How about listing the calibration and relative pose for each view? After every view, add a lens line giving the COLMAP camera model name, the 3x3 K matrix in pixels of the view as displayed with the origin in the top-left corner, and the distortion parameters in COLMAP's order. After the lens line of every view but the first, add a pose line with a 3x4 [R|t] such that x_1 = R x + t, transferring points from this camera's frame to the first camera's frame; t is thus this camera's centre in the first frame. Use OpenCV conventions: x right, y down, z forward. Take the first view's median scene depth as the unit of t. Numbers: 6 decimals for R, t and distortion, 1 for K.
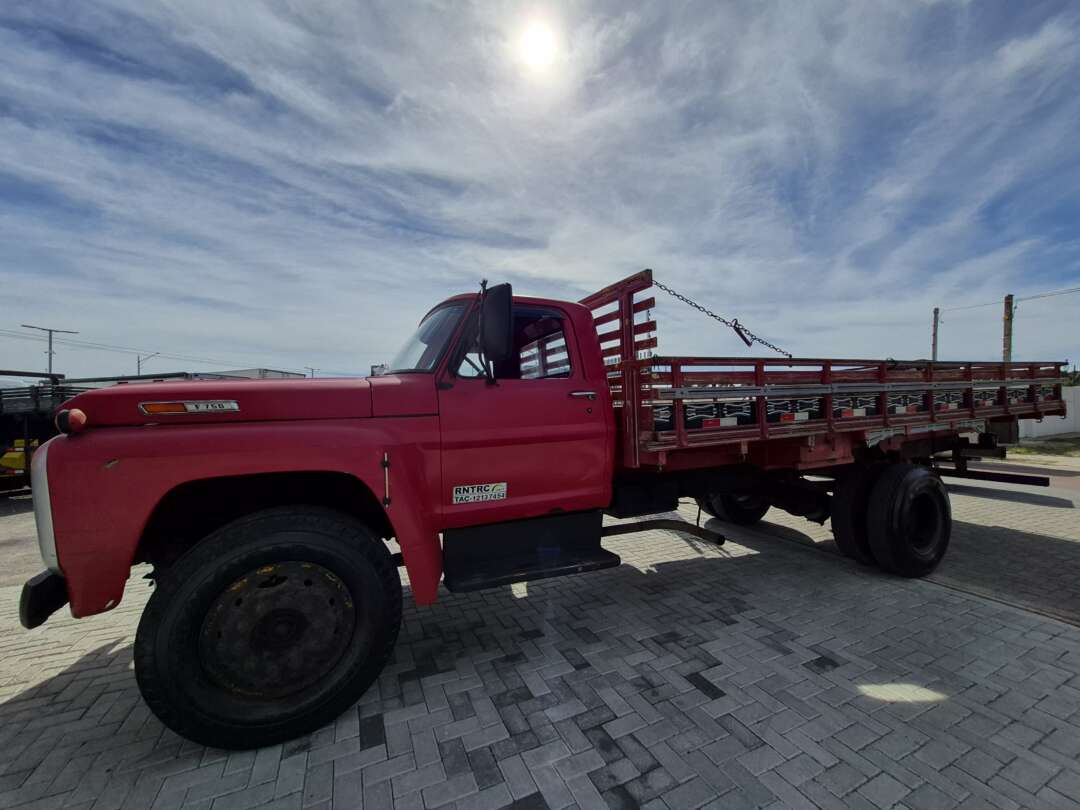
lens RADIAL K [[421.3, 0, 543.1], [0, 421.3, 406.8], [0, 0, 1]] dist [0.003125, -0.000343]
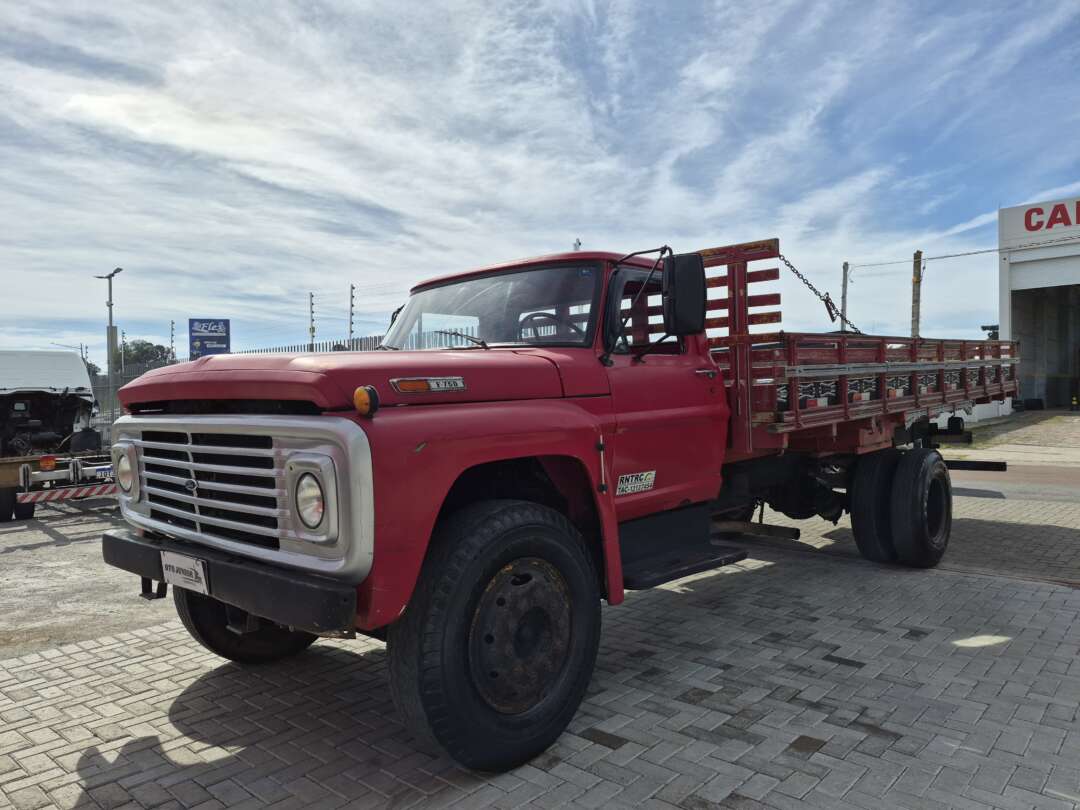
lens RADIAL K [[746.8, 0, 522.4], [0, 746.8, 409.7], [0, 0, 1]] dist [0.093607, -0.107114]
pose [[0.925472, -0.014210, 0.378550, -0.882041], [0.008148, 0.999812, 0.017612, 0.019187], [-0.378729, -0.013215, 0.925413, -0.333608]]
